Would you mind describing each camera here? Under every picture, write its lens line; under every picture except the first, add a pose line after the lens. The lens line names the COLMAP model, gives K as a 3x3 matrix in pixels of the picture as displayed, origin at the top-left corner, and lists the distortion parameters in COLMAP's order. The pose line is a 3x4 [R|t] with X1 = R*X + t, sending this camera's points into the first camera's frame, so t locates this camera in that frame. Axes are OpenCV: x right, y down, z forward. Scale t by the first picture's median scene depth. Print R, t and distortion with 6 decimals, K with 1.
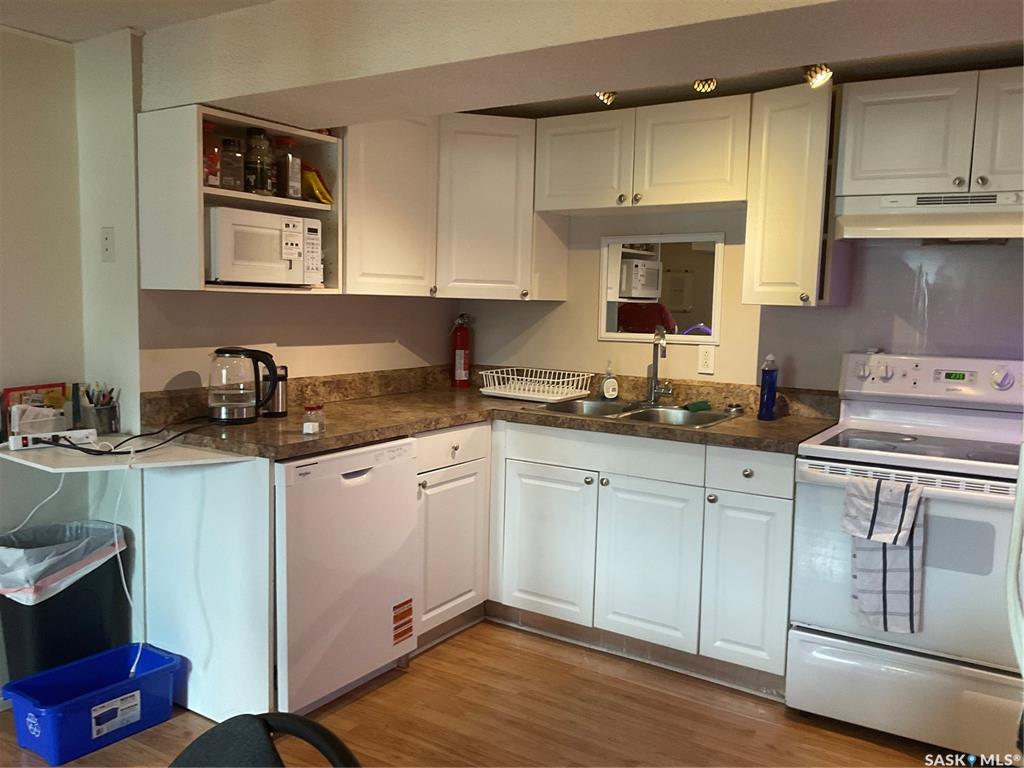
lens RADIAL K [[844.3, 0, 515.9], [0, 844.3, 384.7], [0, 0, 1]] dist [0.108629, -0.168892]
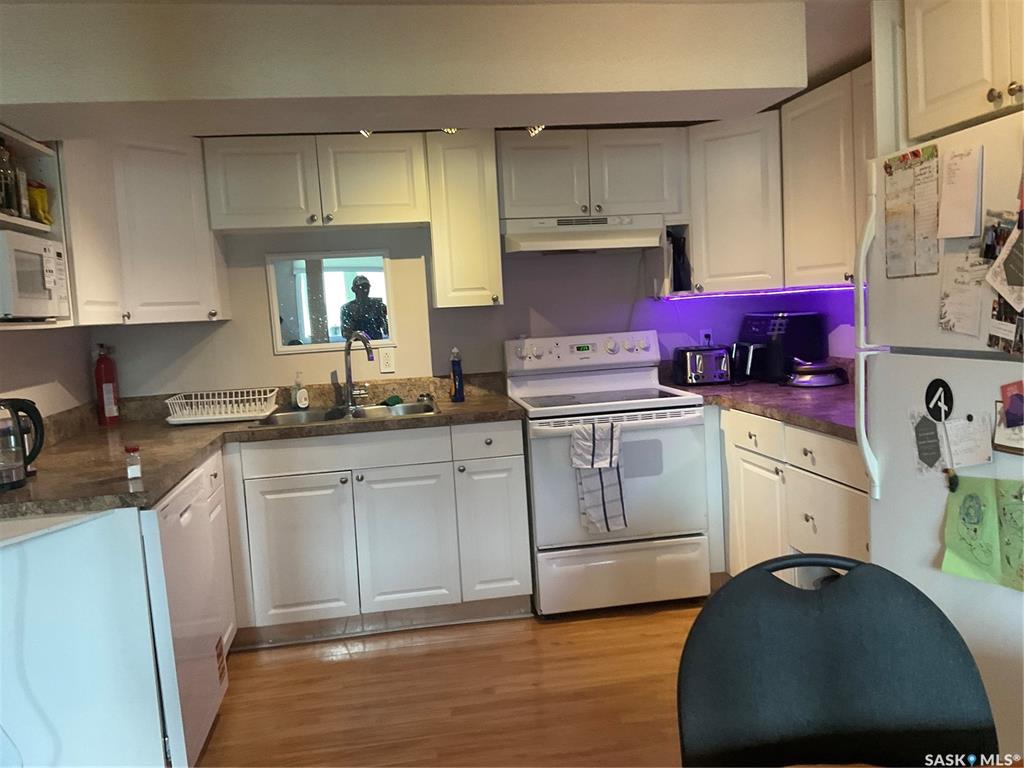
lens RADIAL K [[844.3, 0, 515.9], [0, 844.3, 384.7], [0, 0, 1]] dist [0.108629, -0.168892]
pose [[0.747056, -0.128215, 0.652279, -0.461114], [0.141522, 0.989405, 0.032397, -0.011061], [-0.649522, 0.068109, 0.757286, 0.036514]]
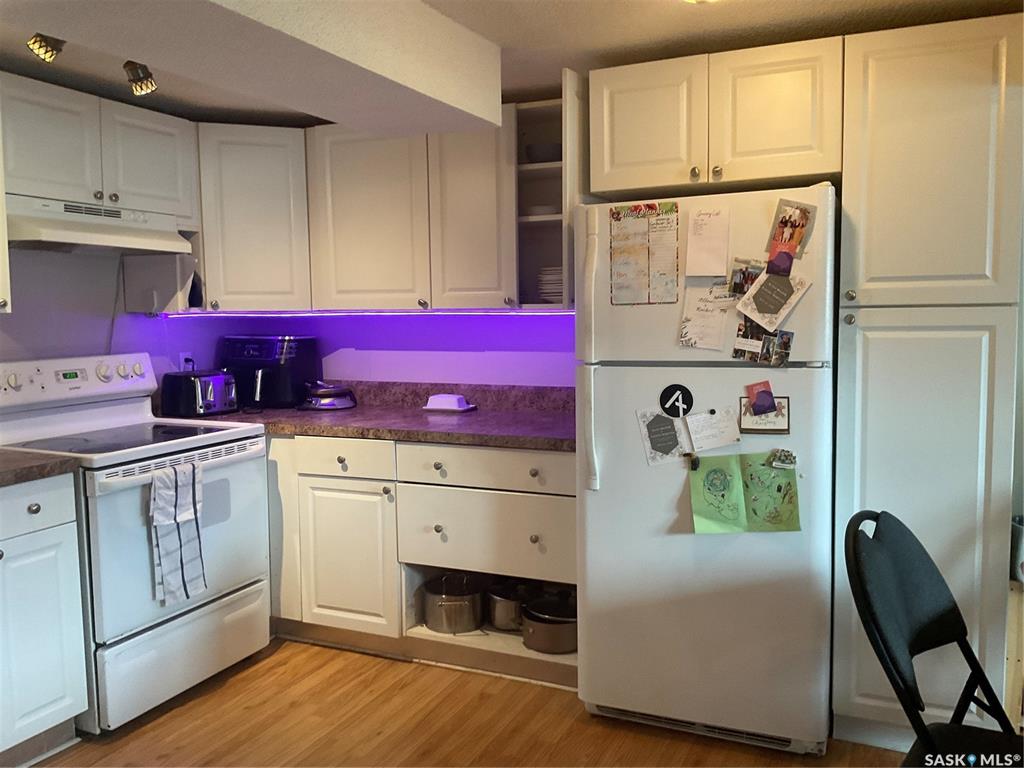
lens RADIAL K [[844.3, 0, 515.9], [0, 844.3, 384.7], [0, 0, 1]] dist [0.108629, -0.168892]
pose [[-0.129366, -0.111107, 0.985353, -0.591368], [0.110047, 0.985956, 0.125623, -0.069711], [-0.985471, 0.124686, -0.115322, 0.569747]]
